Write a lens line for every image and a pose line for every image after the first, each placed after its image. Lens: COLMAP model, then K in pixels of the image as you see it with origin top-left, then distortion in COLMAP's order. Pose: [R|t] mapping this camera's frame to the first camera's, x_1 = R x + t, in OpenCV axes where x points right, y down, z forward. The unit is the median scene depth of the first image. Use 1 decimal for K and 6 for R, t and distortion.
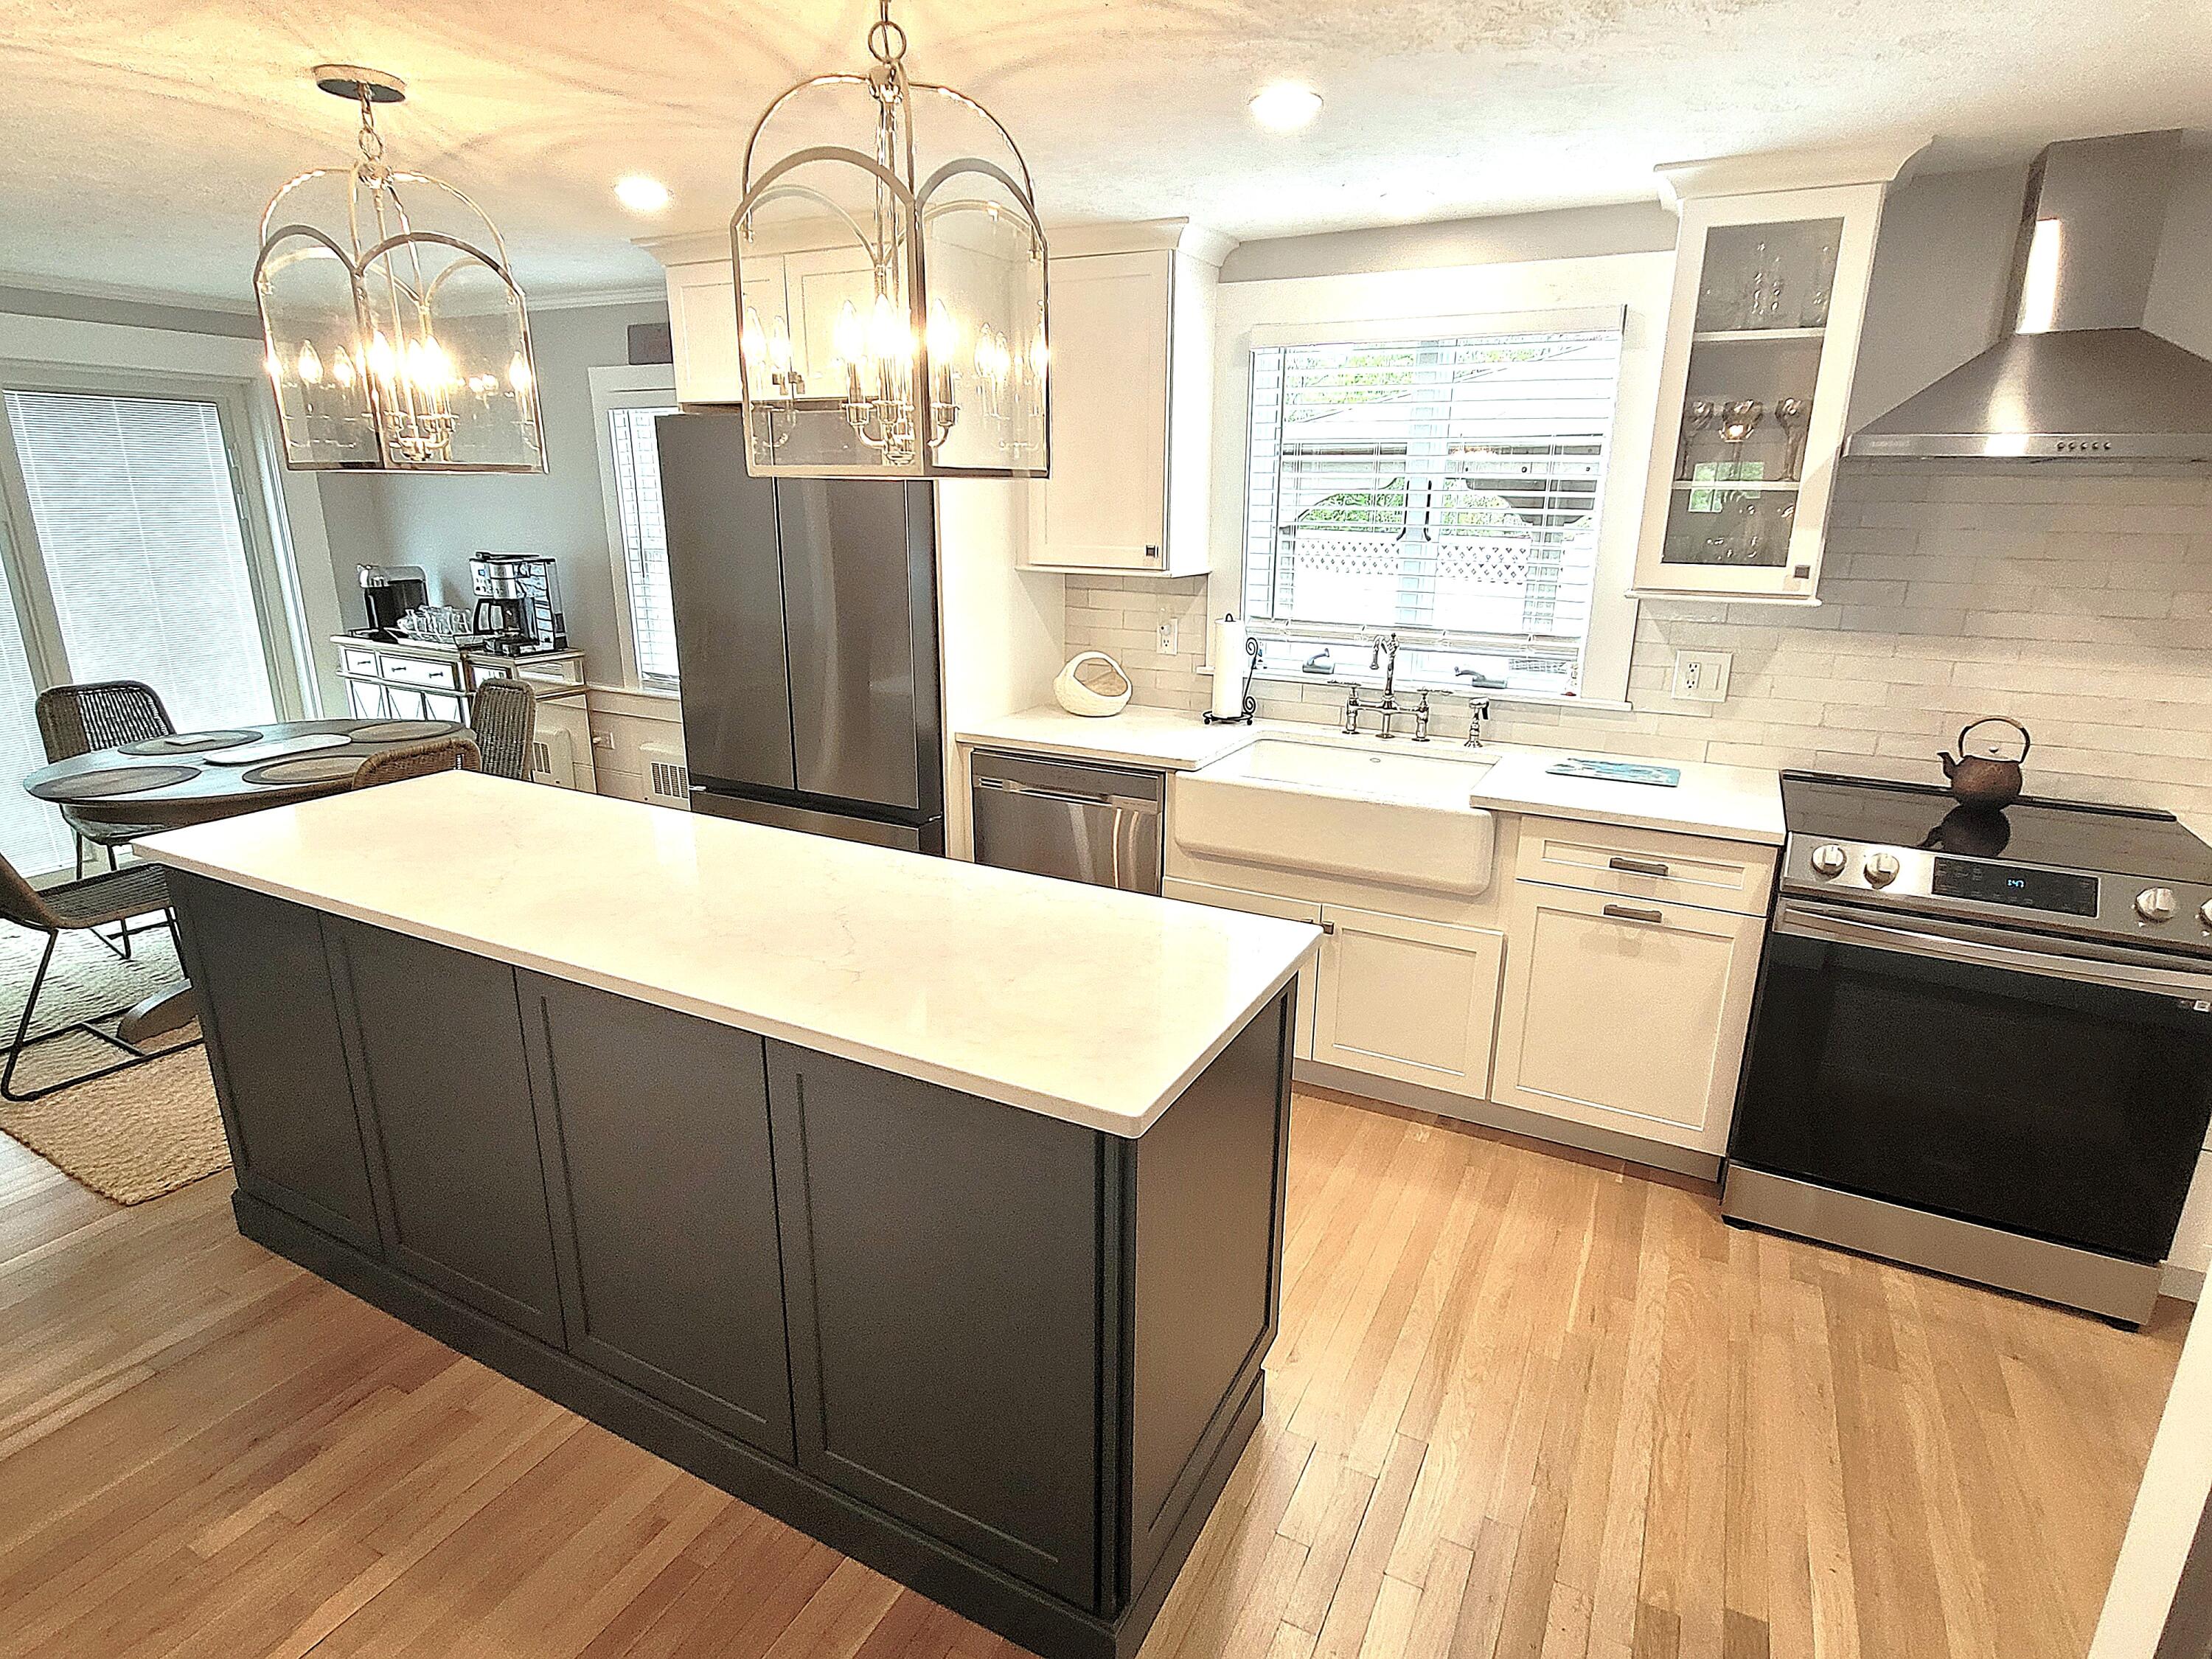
lens RADIAL K [[1154.9, 0, 1119.3], [0, 1154.9, 826.1], [0, 0, 1]] dist [0.003873, -0.002709]
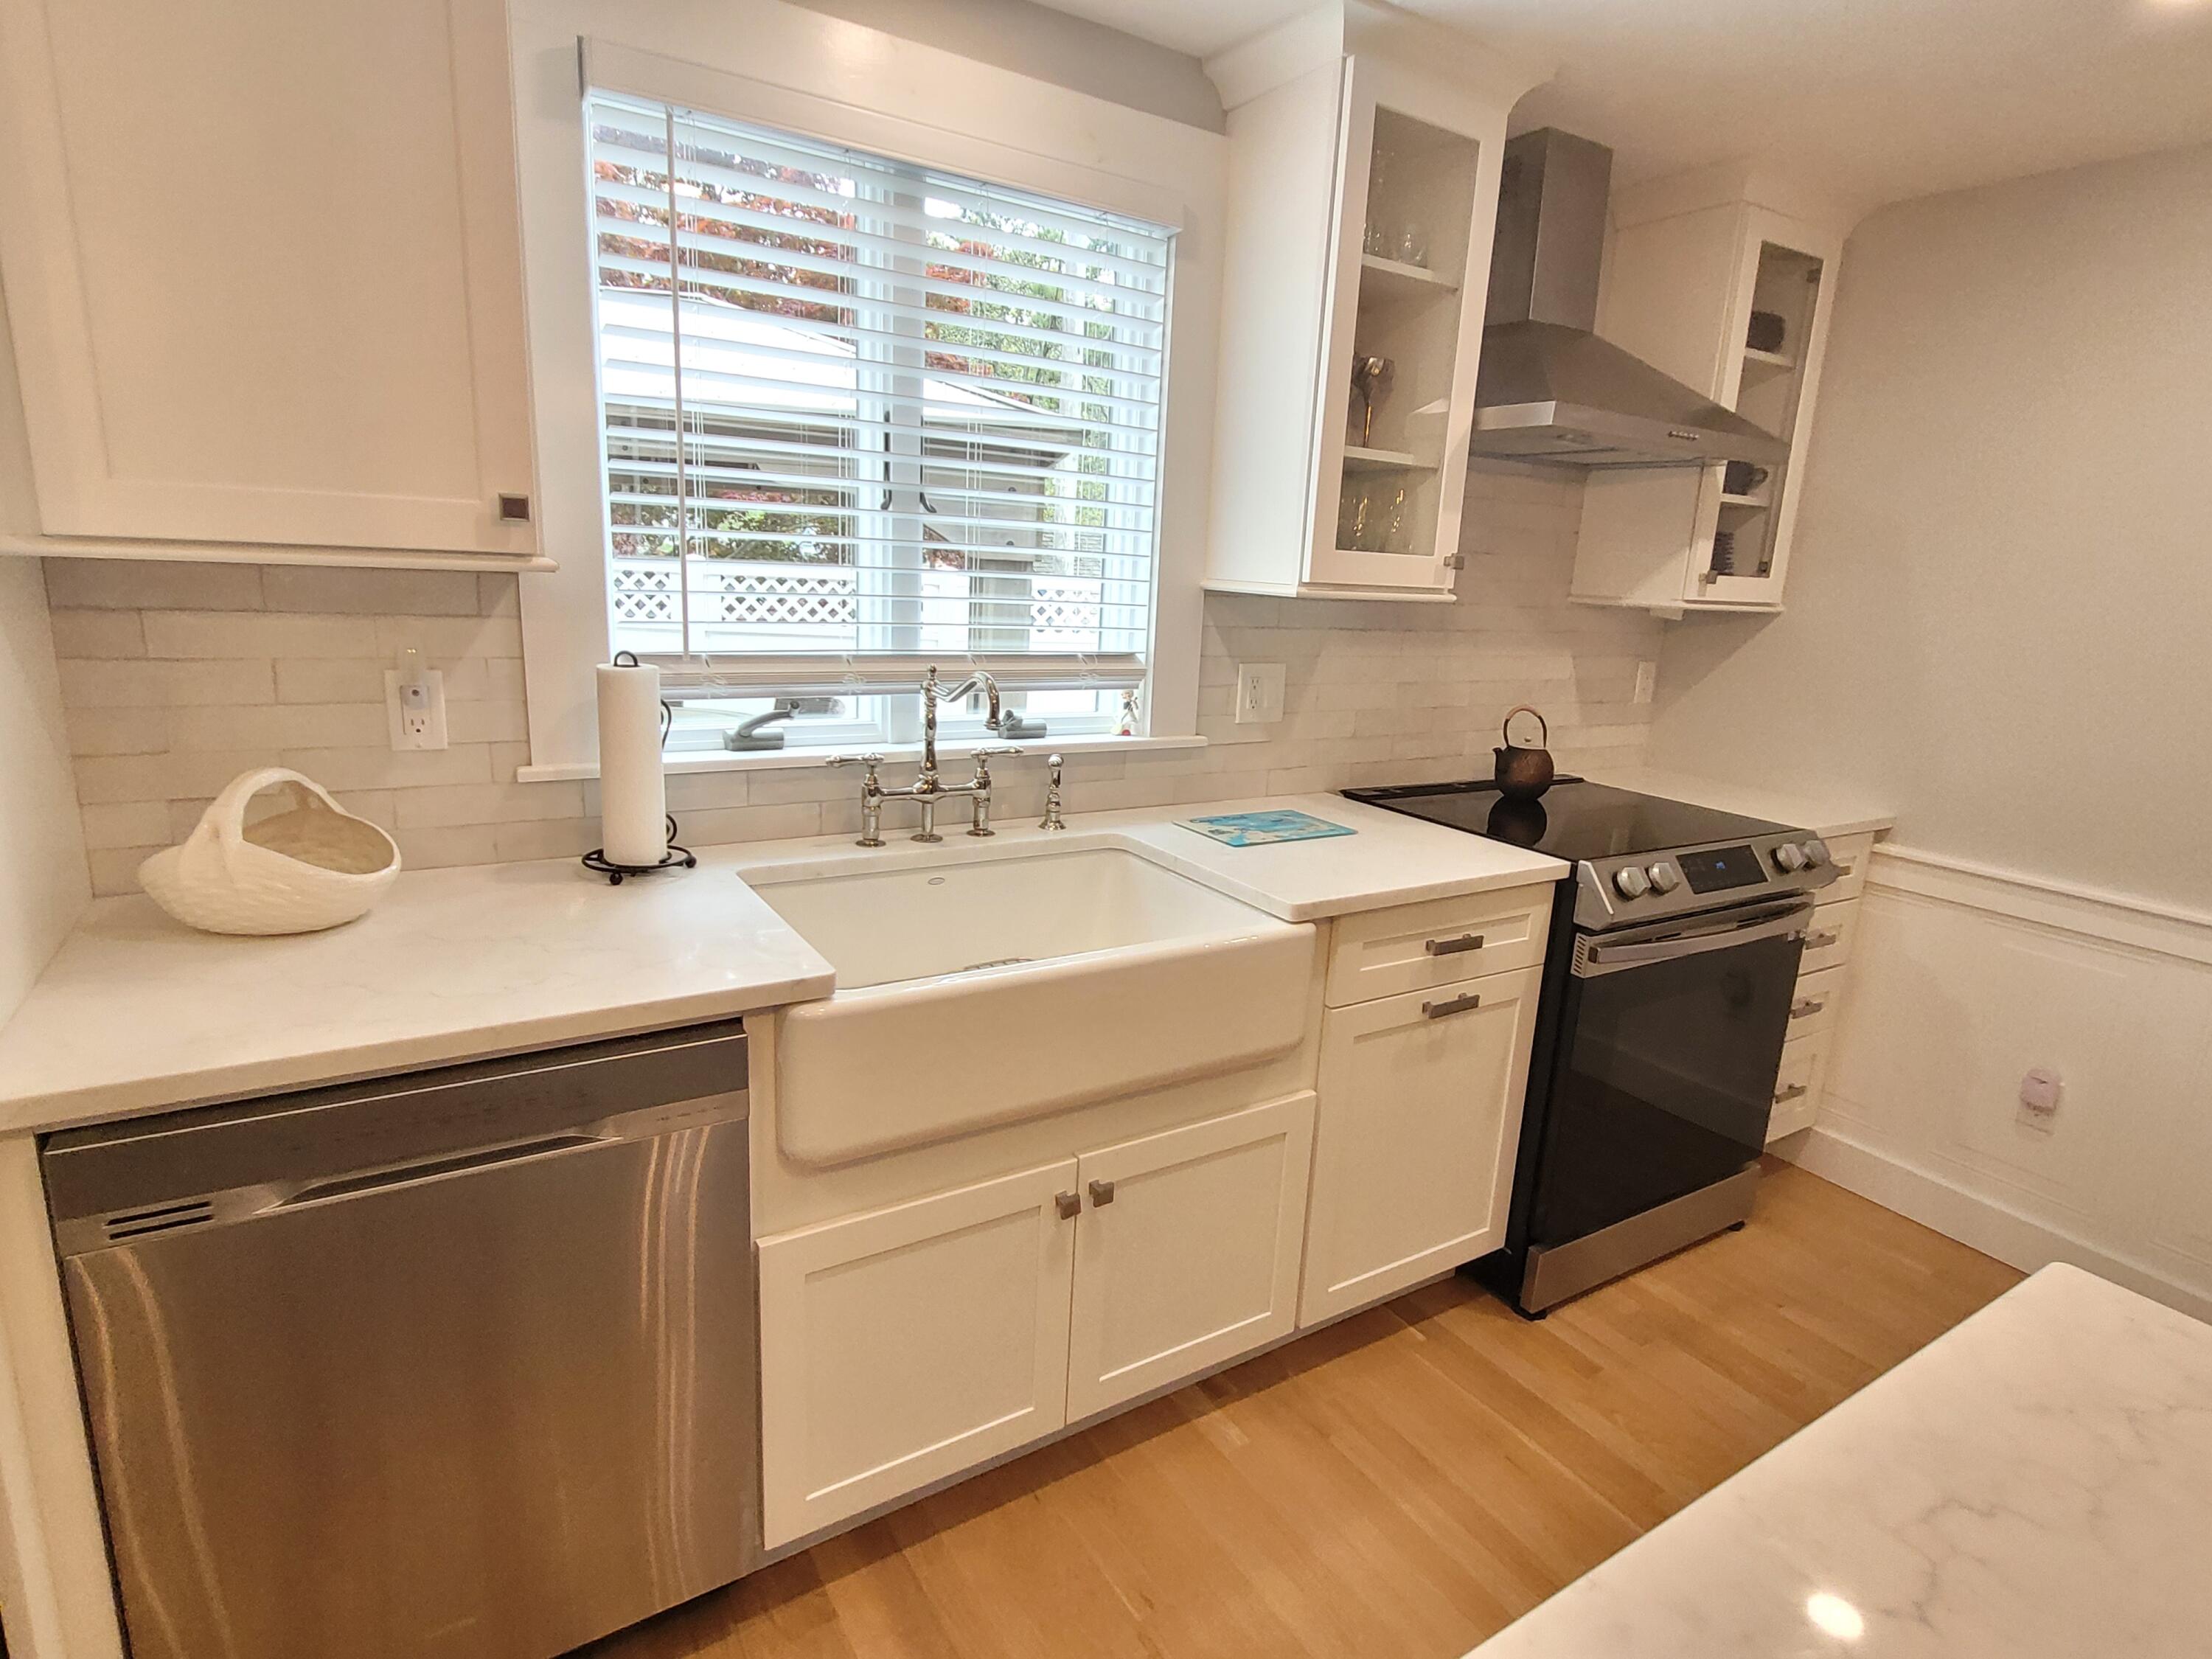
lens RADIAL K [[1154.9, 0, 1119.1], [0, 1154.9, 829.5], [0, 0, 1]] dist [0.003873, -0.002709]
pose [[0.504689, -0.184934, 0.843260, -0.283645], [0.196220, 0.975794, 0.096563, -0.152177], [-0.840706, 0.116731, 0.528761, 0.755124]]
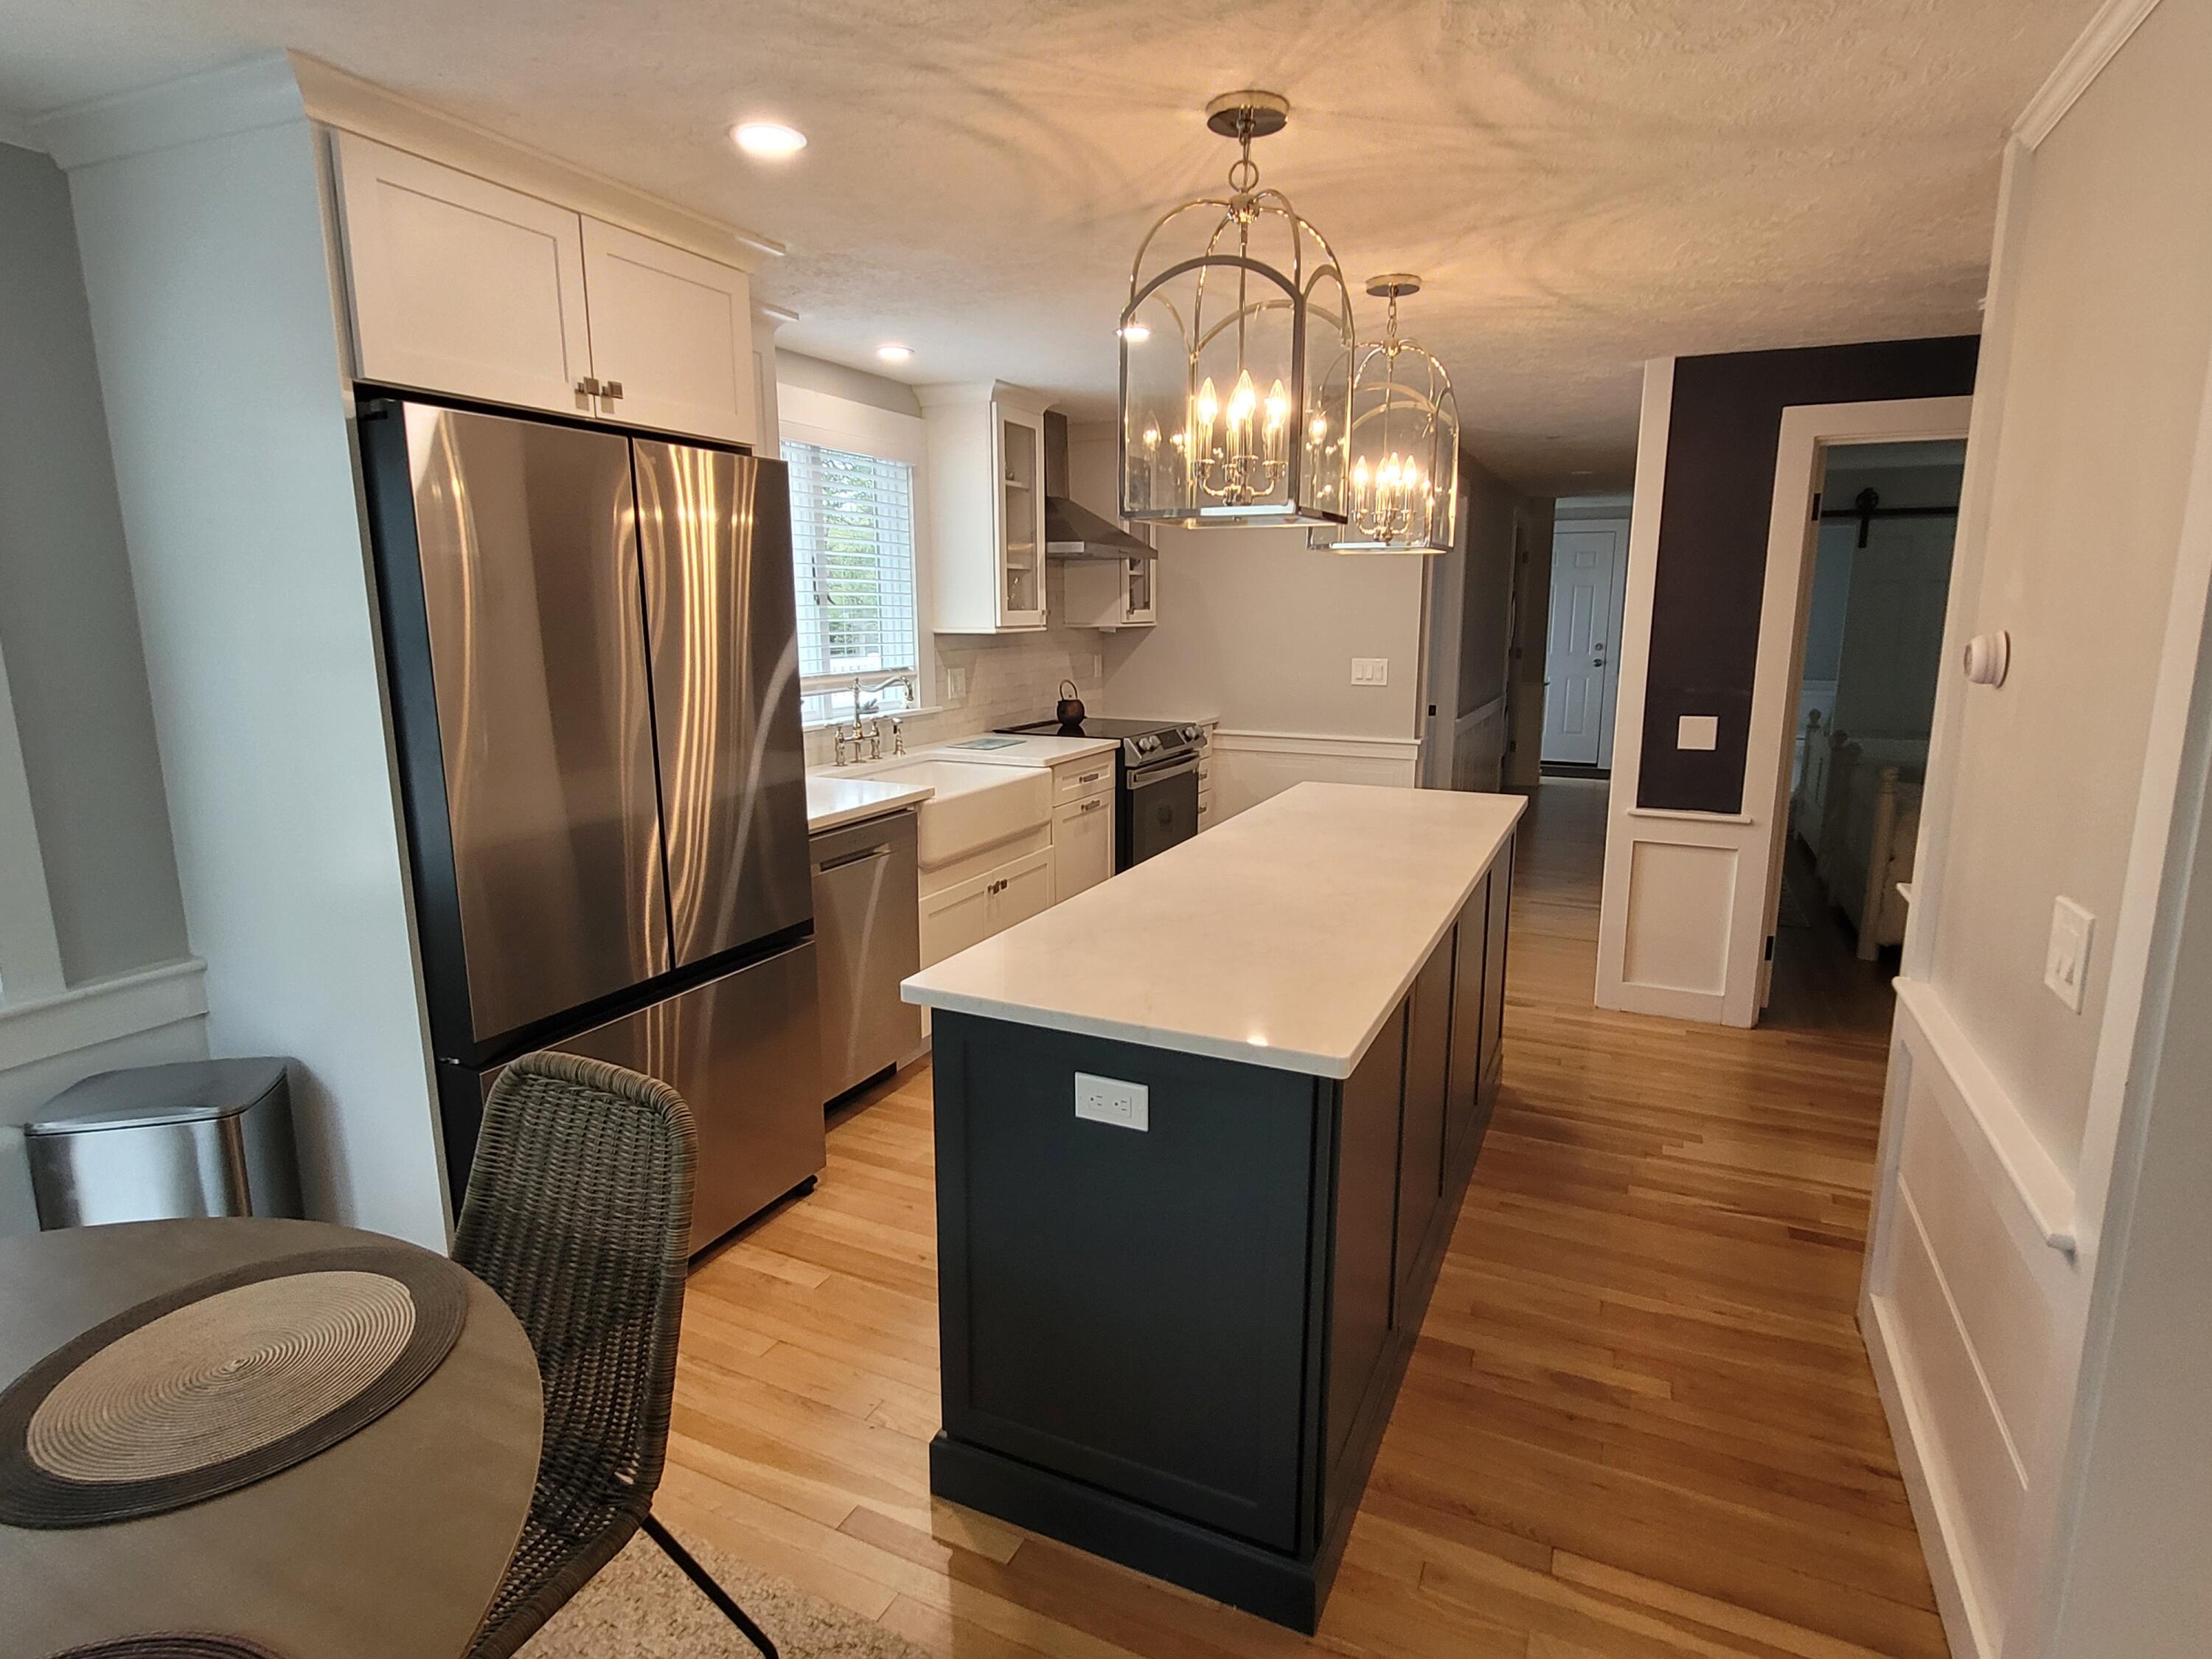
lens RADIAL K [[1154.9, 0, 1109.3], [0, 1154.9, 825.6], [0, 0, 1]] dist [0.003873, -0.002709]
pose [[-0.038544, -0.200642, 0.978906, -1.258473], [0.277979, 0.938812, 0.203369, -0.239855], [-0.959813, 0.279954, 0.019589, 0.932856]]
